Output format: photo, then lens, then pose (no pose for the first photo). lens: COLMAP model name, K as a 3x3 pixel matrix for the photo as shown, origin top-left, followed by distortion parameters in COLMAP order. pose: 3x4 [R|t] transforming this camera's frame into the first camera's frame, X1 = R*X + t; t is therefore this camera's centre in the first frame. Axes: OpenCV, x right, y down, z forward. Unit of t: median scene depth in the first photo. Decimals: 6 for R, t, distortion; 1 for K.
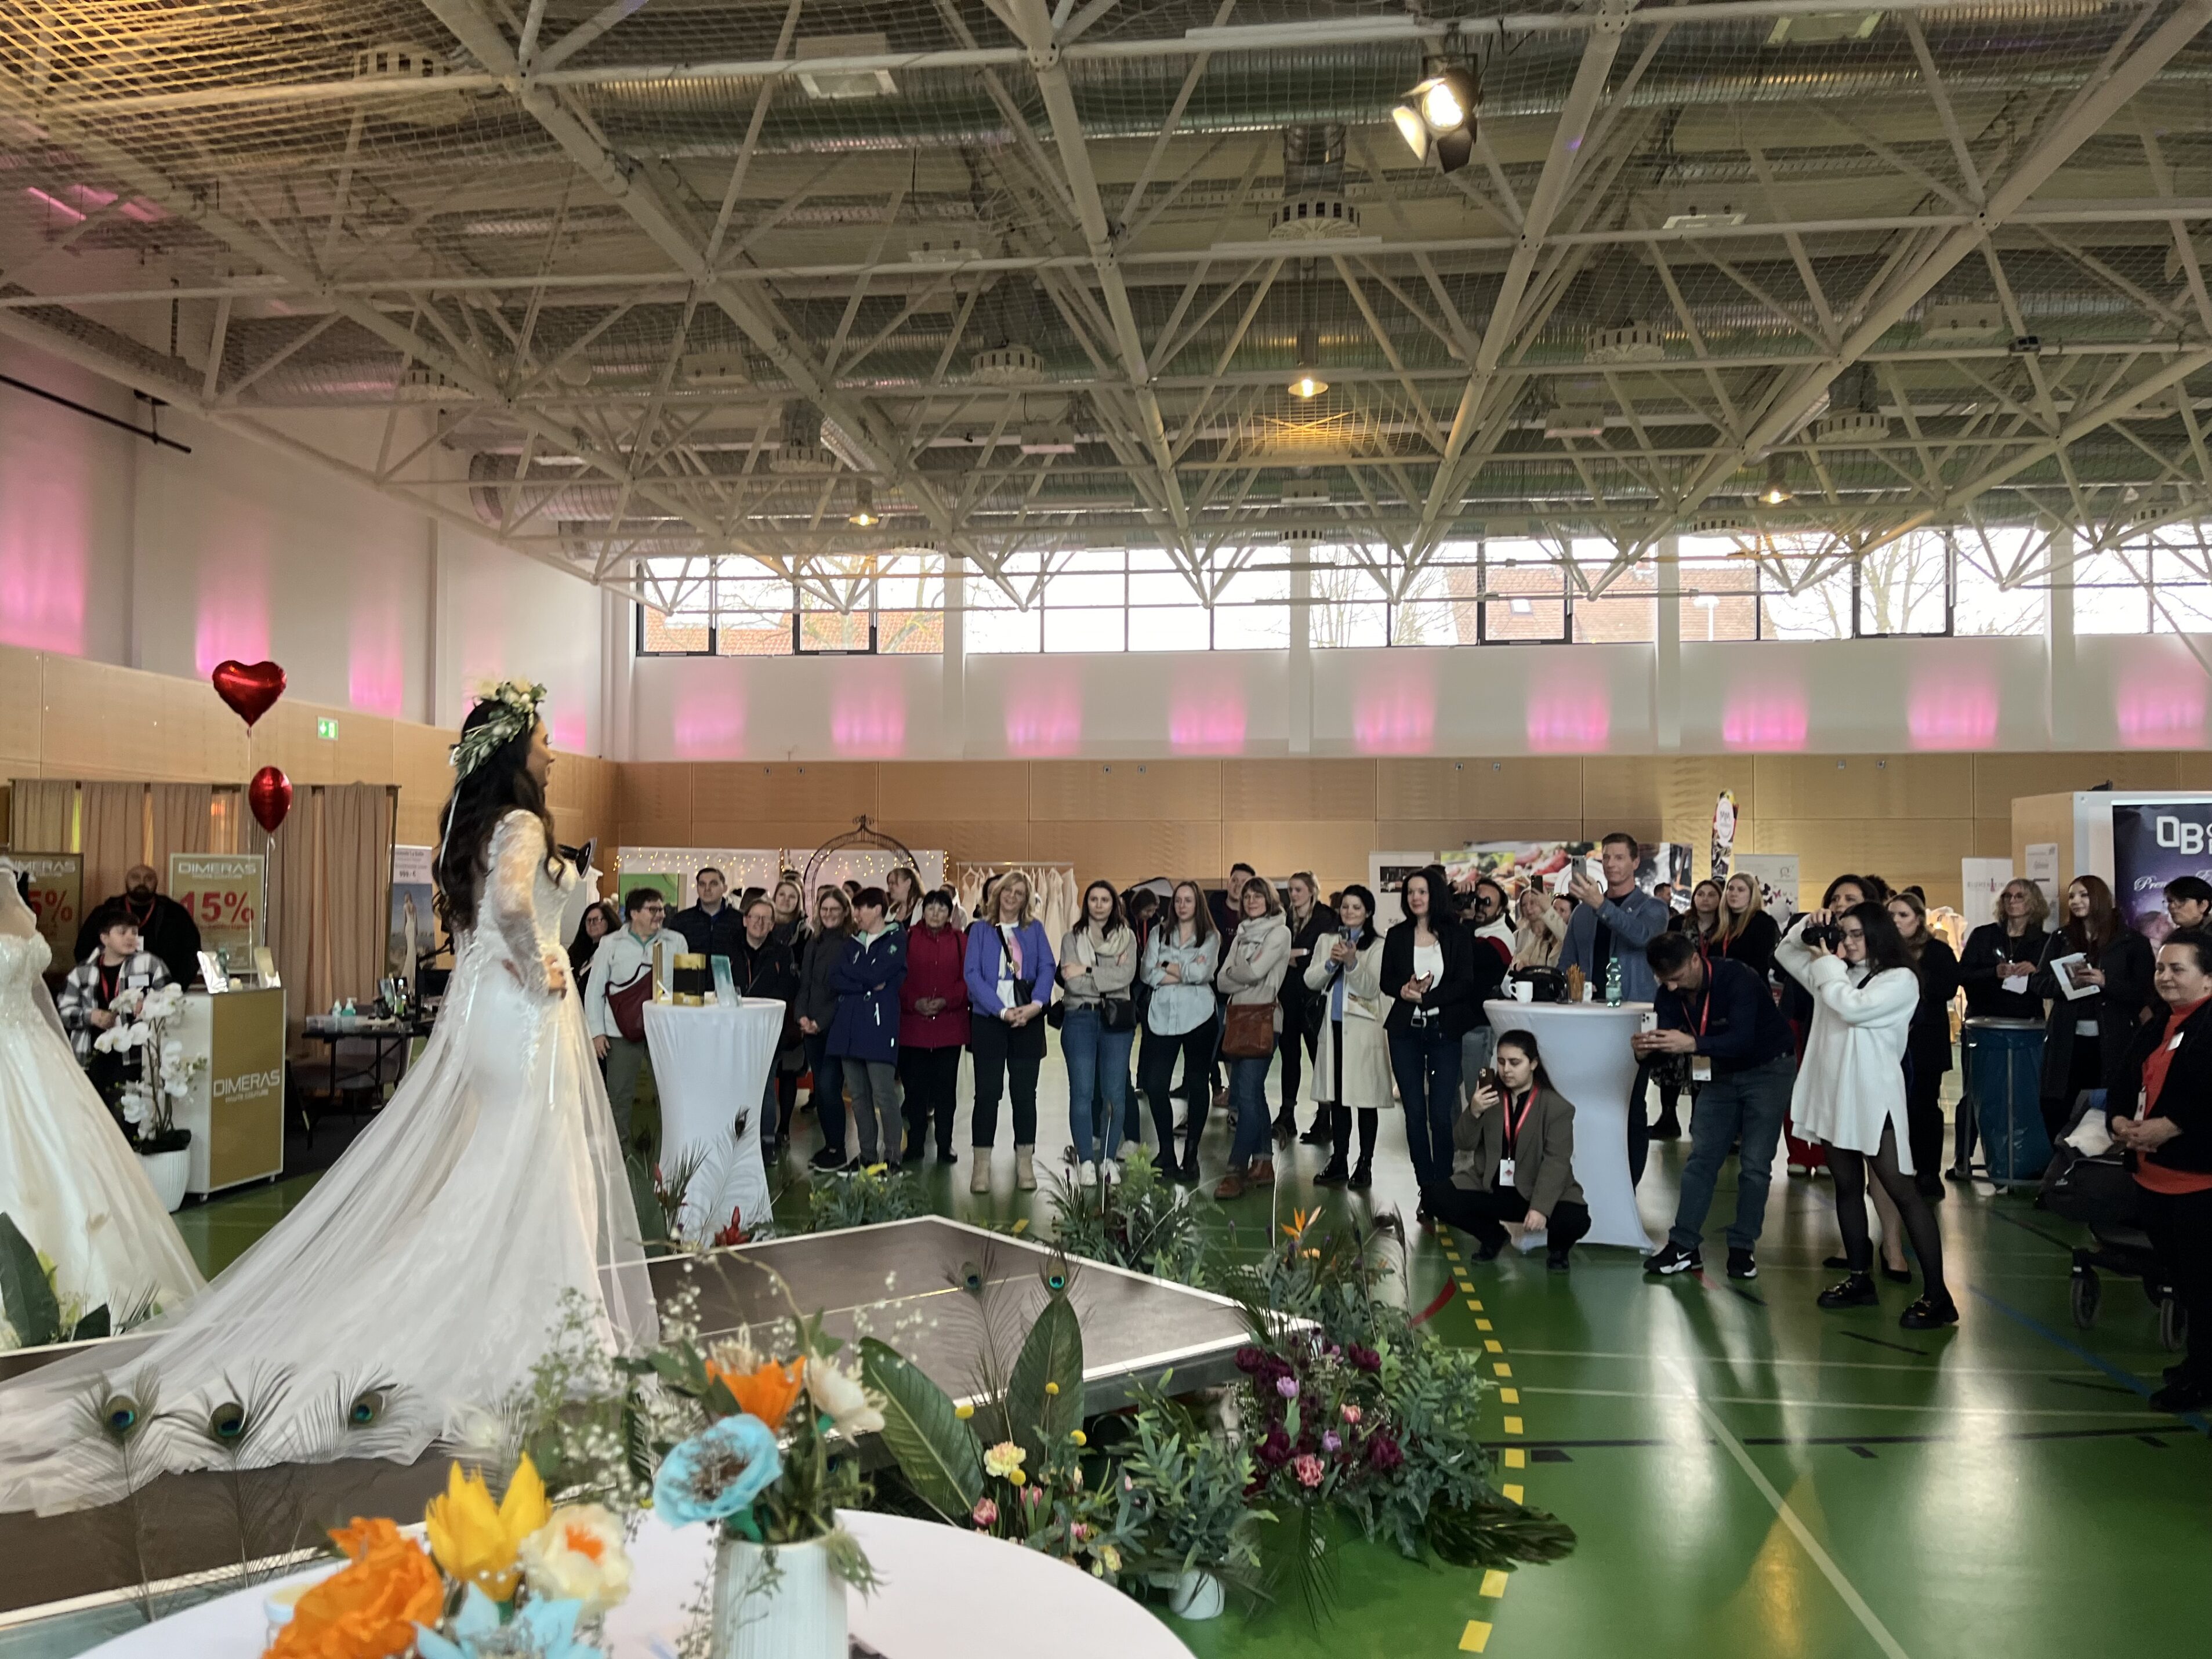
lens RADIAL K [[1687.0, 0, 1100.7], [0, 1687.0, 863.9], [0, 0, 1]] dist [0.032777, -0.006963]
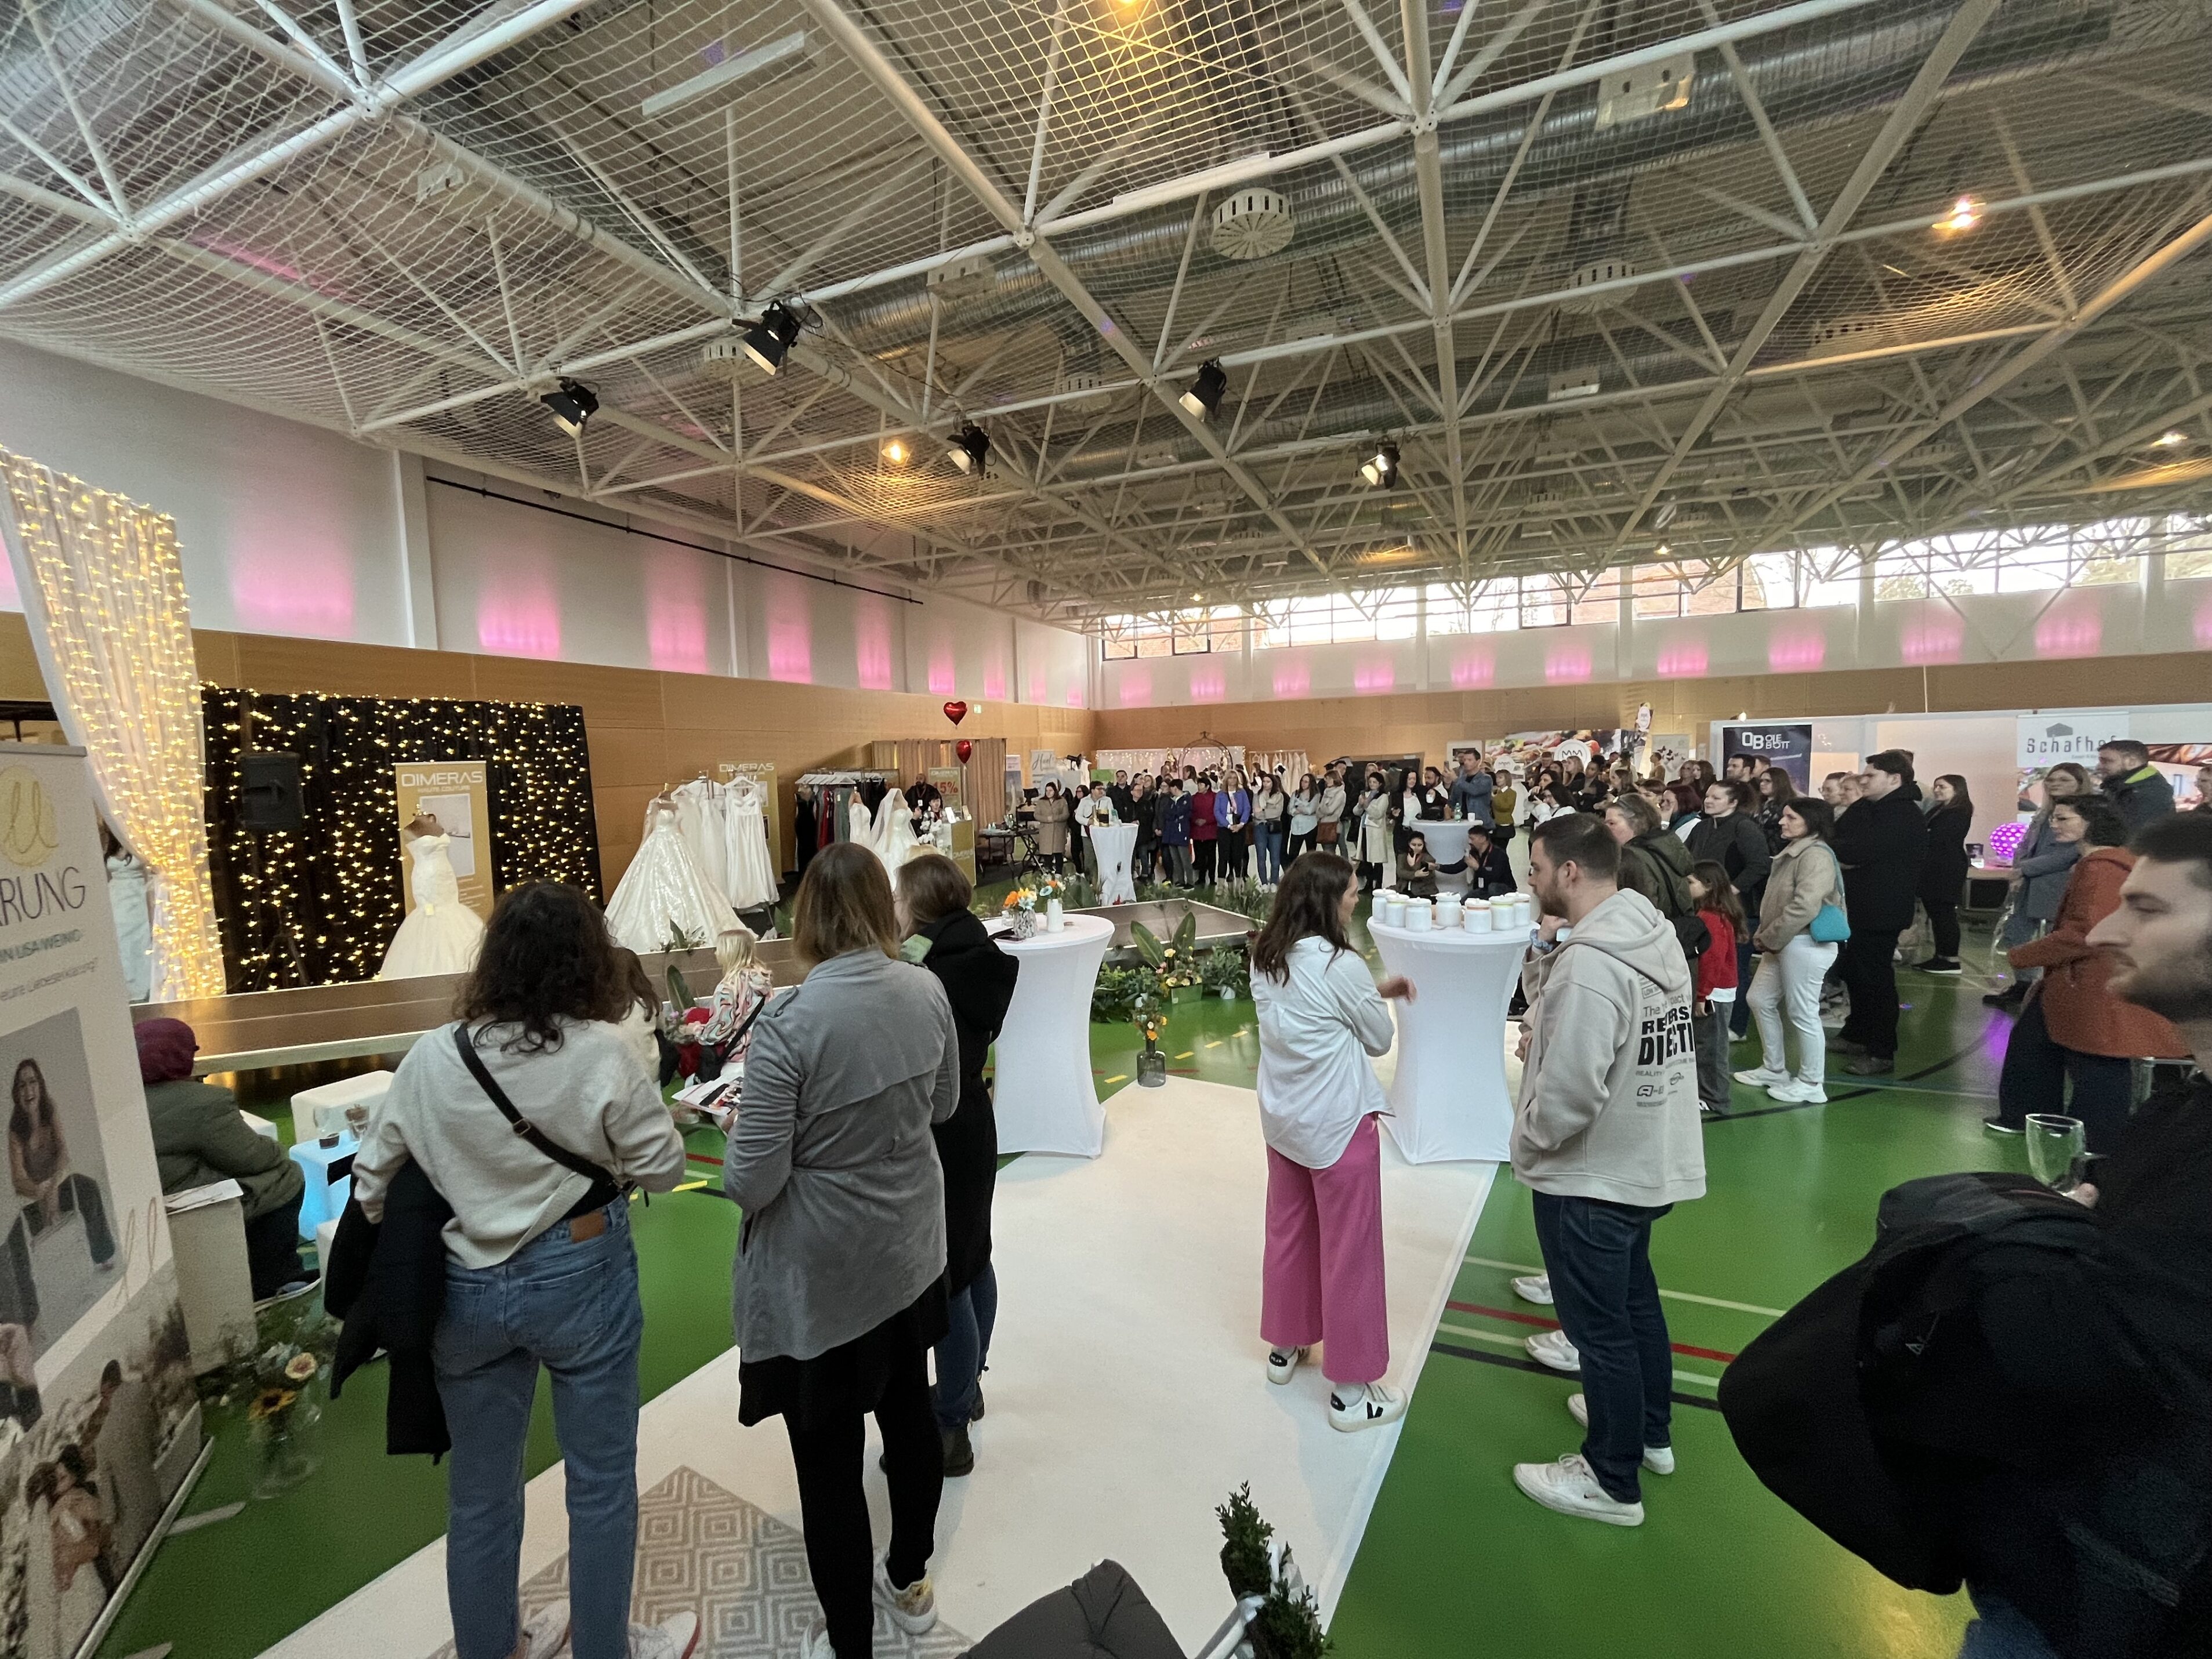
lens RADIAL K [[884.3, 0, 1106.0], [0, 884.3, 829.5], [0, 0, 1]] dist [0.000410, 0.000153]
pose [[0.960330, -0.010335, -0.278674, 0.095579], [0.038025, 0.994832, 0.094143, -0.028488], [0.276261, -0.101005, 0.955760, -0.234411]]
